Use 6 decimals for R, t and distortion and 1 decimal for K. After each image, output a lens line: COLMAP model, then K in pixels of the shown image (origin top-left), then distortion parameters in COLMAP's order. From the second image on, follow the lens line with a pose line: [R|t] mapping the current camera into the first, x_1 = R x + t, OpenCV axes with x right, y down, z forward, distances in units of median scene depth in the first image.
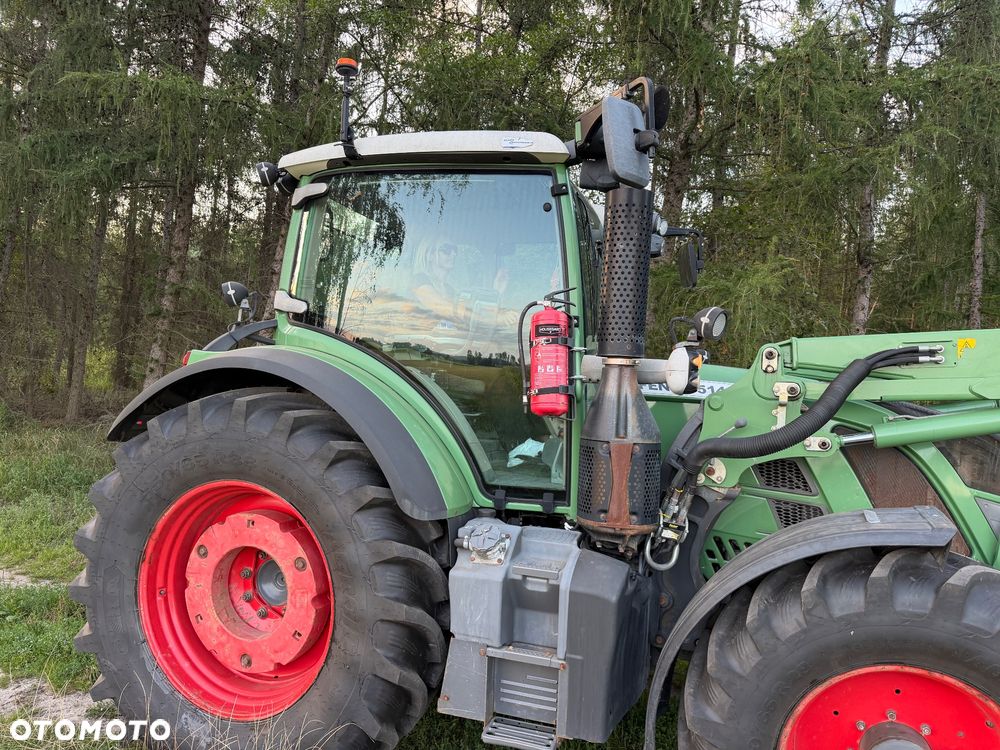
lens RADIAL K [[691.1, 0, 493.4], [0, 691.1, 377.6], [0, 0, 1]] dist [0.052302, -0.002284]
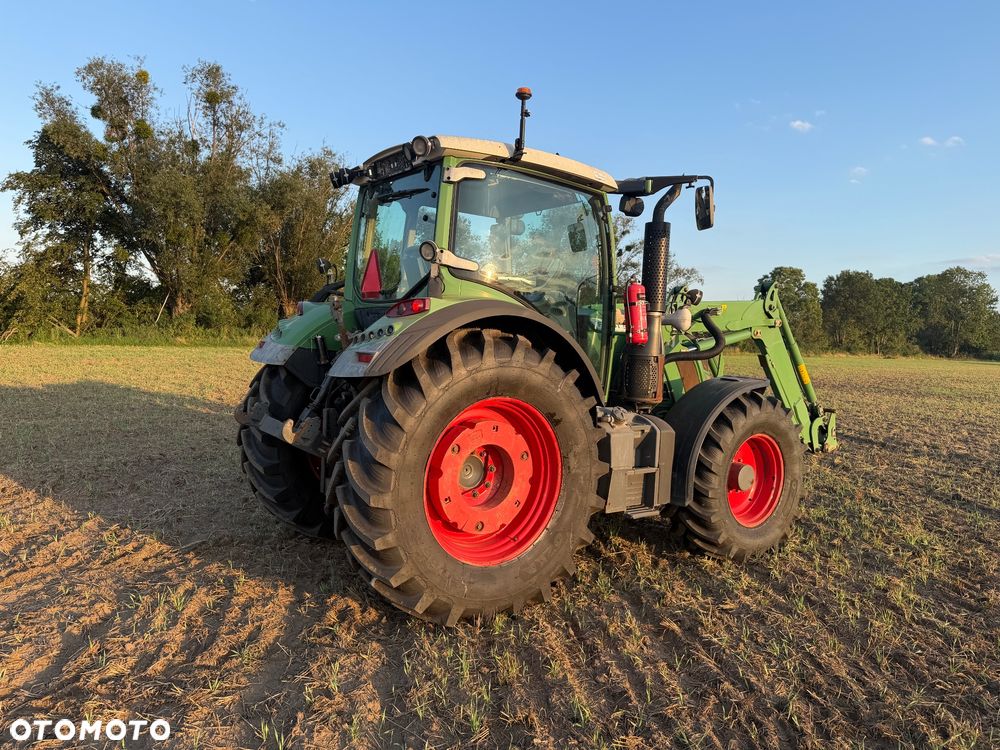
lens RADIAL K [[702.5, 0, 498.0], [0, 702.5, 375.1], [0, 0, 1]] dist [0.048250, -0.053333]
pose [[0.580960, -0.065811, 0.811267, -1.552342], [-0.030550, 0.994260, 0.102533, -0.039768], [-0.813358, -0.084352, 0.575615, 0.214787]]
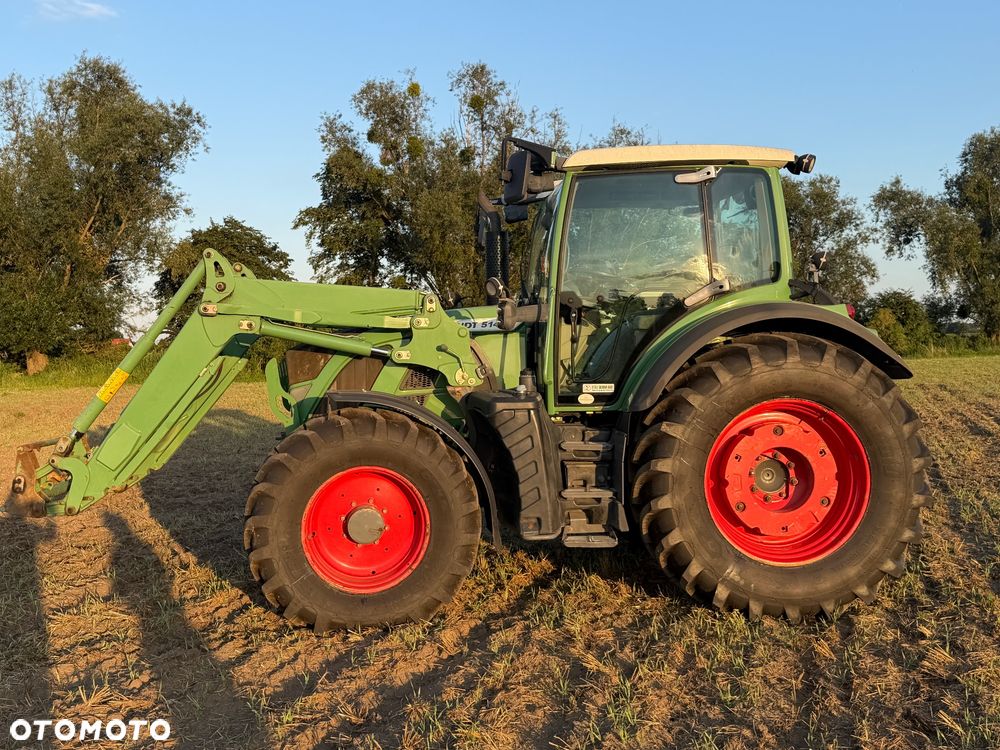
lens RADIAL K [[1030.1, 0, 502.1], [0, 1030.1, 371.2], [0, 0, 1]] dist [0.051265, 0.000000]
pose [[0.875398, -0.075901, 0.477407, -1.996887], [0.054556, 0.996799, 0.058441, -0.067621], [-0.480315, -0.025113, 0.876736, -3.202843]]
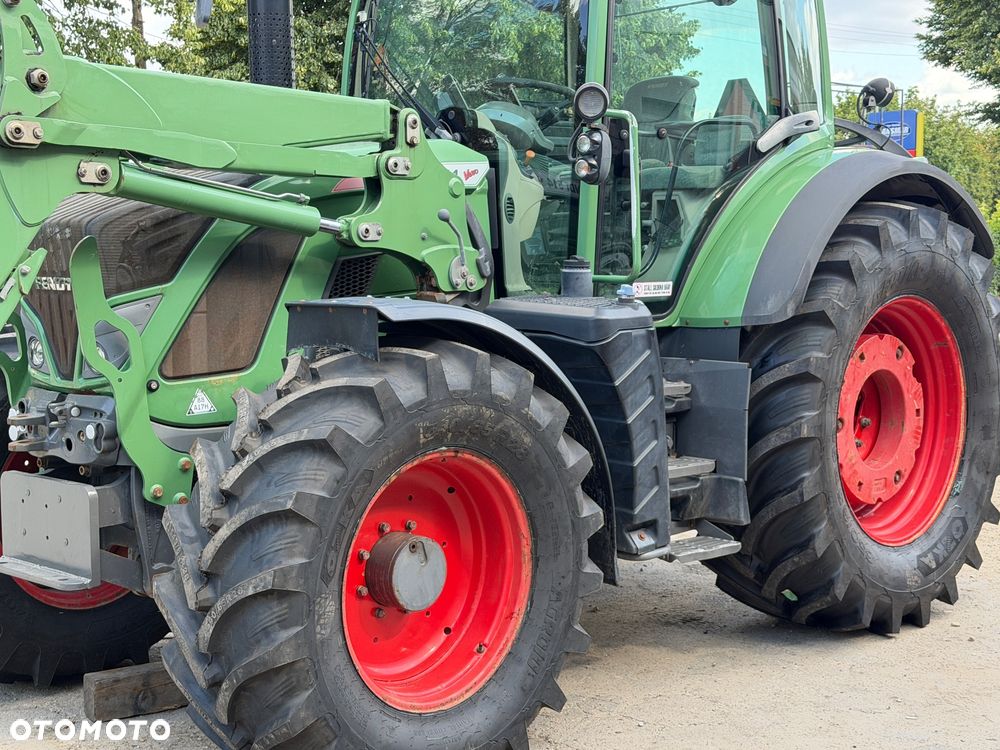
lens RADIAL K [[1479.8, 0, 521.5], [0, 1479.8, 384.8], [0, 0, 1]] dist [0.098357, 0.000000]
pose [[0.335831, -0.154416, 0.929179, -2.577528], [0.017344, 0.987317, 0.157809, -0.069110], [-0.941762, -0.036882, 0.334250, -1.810294]]
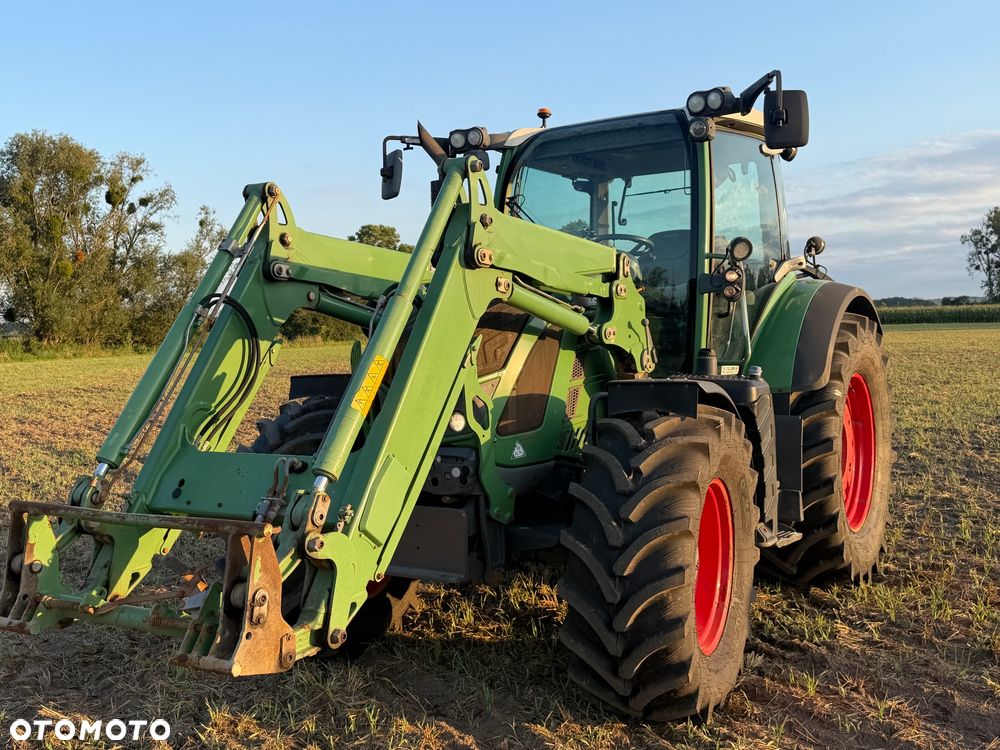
lens RADIAL K [[1030.1, 0, 496.5], [0, 1030.1, 374.1], [0, 0, 1]] dist [0.051265, 0.000000]
pose [[0.140965, -0.093531, 0.985587, -2.807276], [0.018904, 0.995600, 0.091777, -0.074277], [-0.989834, 0.005694, 0.142112, -1.162419]]
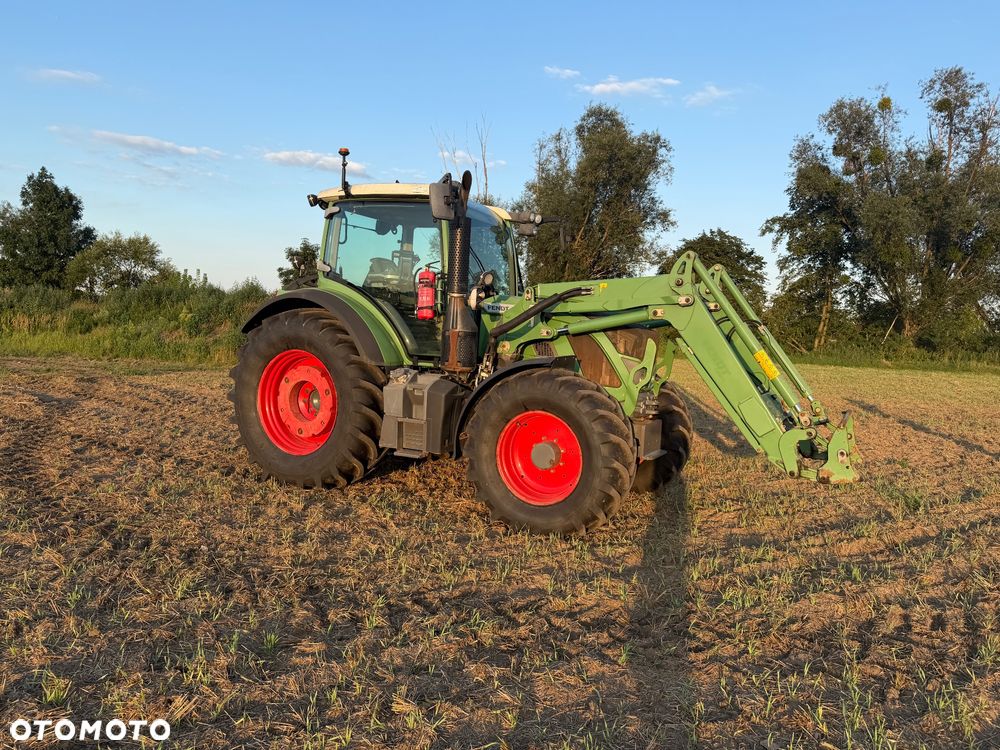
lens RADIAL K [[702.5, 0, 501.5], [0, 702.5, 381.4], [0, 0, 1]] dist [0.048250, -0.053333]
pose [[0.988937, 0.014197, -0.147654, 0.629866], [-0.001041, 0.996049, 0.088798, 0.049622], [0.148331, -0.087662, 0.985045, -1.163695]]
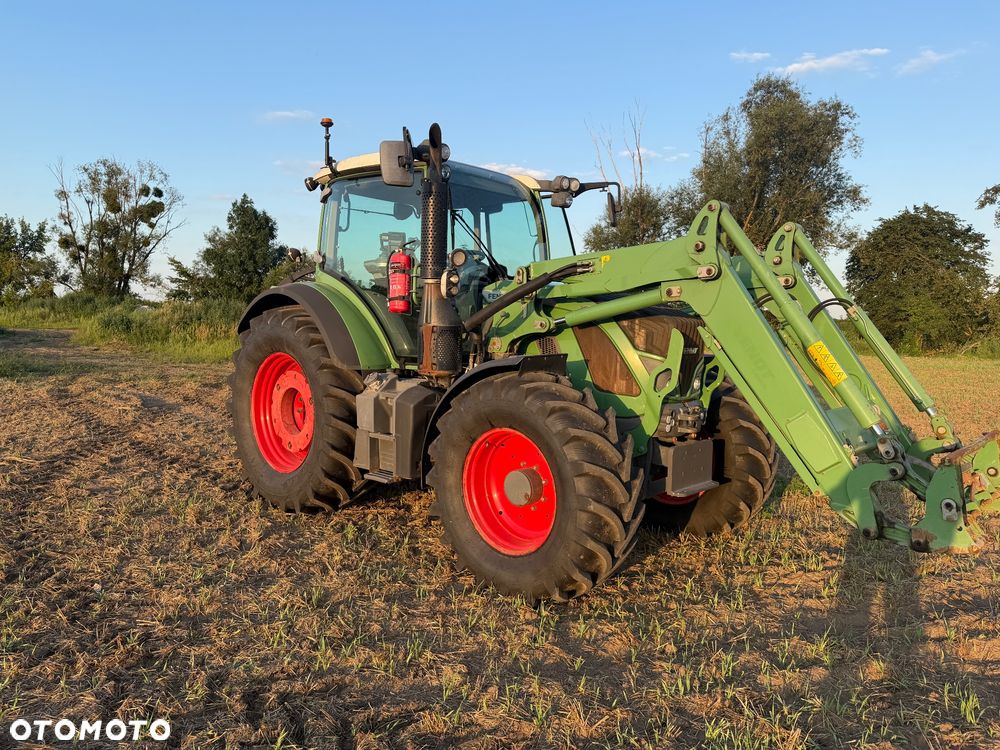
lens RADIAL K [[702.5, 0, 491.3], [0, 702.5, 375.1], [0, 0, 1]] dist [0.048250, -0.053333]
pose [[0.914624, 0.004679, -0.404279, 1.004158], [0.027734, 0.996851, 0.074283, 0.083224], [0.403353, -0.079154, 0.911614, -0.582375]]
